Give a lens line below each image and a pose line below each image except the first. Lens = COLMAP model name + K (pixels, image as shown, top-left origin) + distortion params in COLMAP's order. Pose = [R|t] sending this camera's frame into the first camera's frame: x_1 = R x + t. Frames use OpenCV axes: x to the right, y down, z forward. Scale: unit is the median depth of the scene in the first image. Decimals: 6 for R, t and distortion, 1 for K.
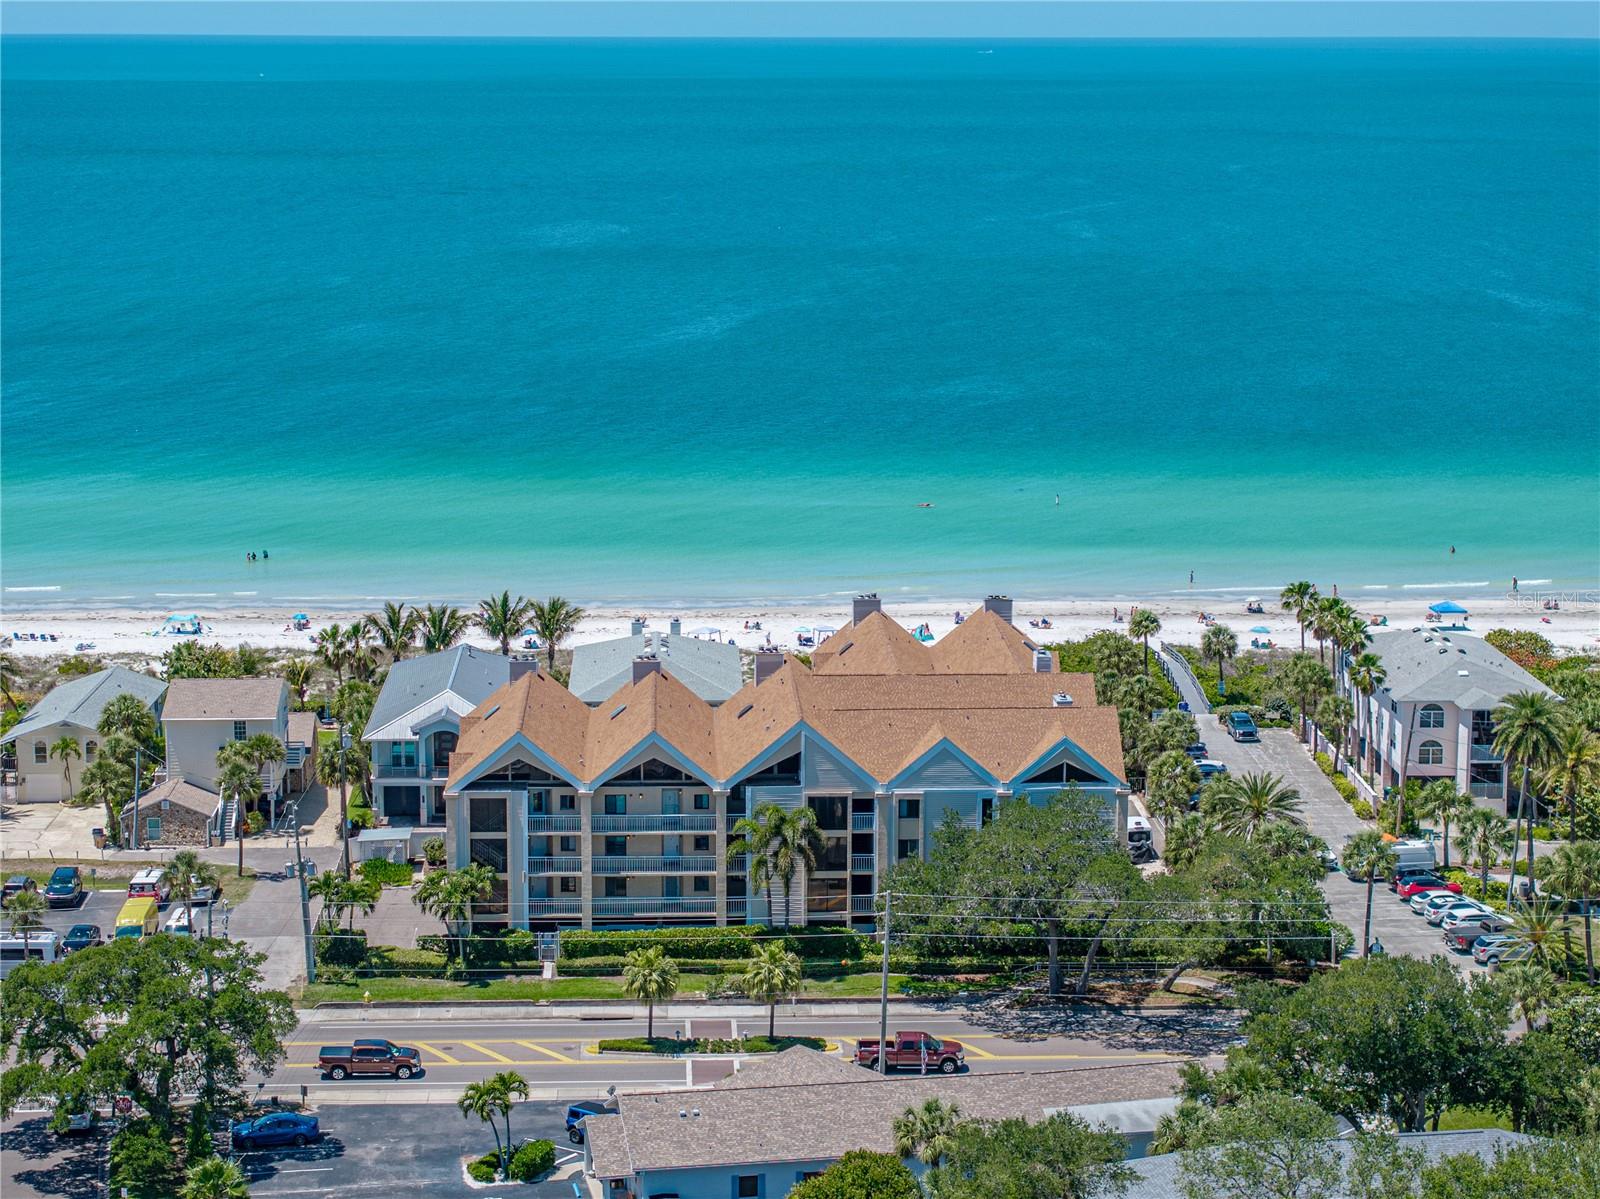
lens RADIAL K [[3273.7, 0, 782.0], [0, 3273.7, 579.2], [0, 0, 1]] dist [-0.001228, 0.302704]
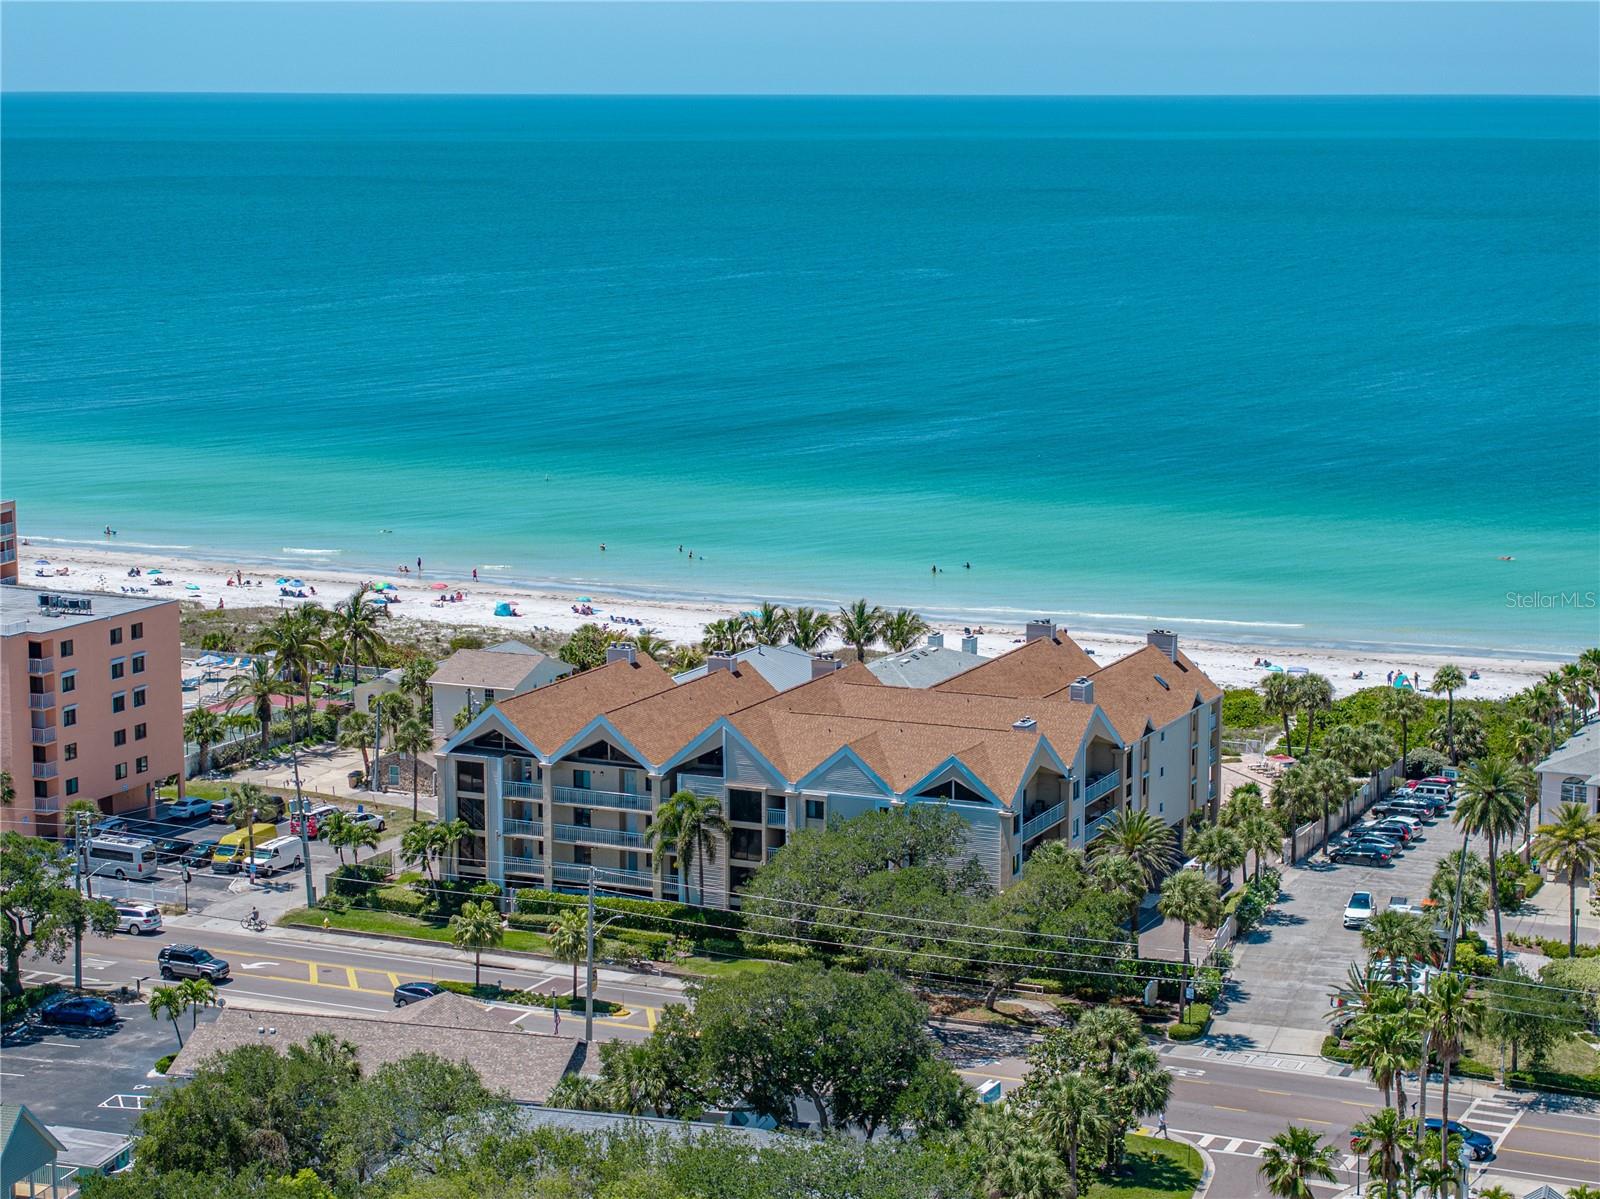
lens RADIAL K [[3204.2, 0, 800.0], [0, 3204.2, 599.5], [0, 0, 1]] dist [-0.072908, 1.706126]
pose [[0.894159, 0.071377, -0.442023, 0.484999], [-0.074823, 0.997150, 0.009659, -0.006885], [0.441453, 0.024437, 0.896952, 0.071330]]
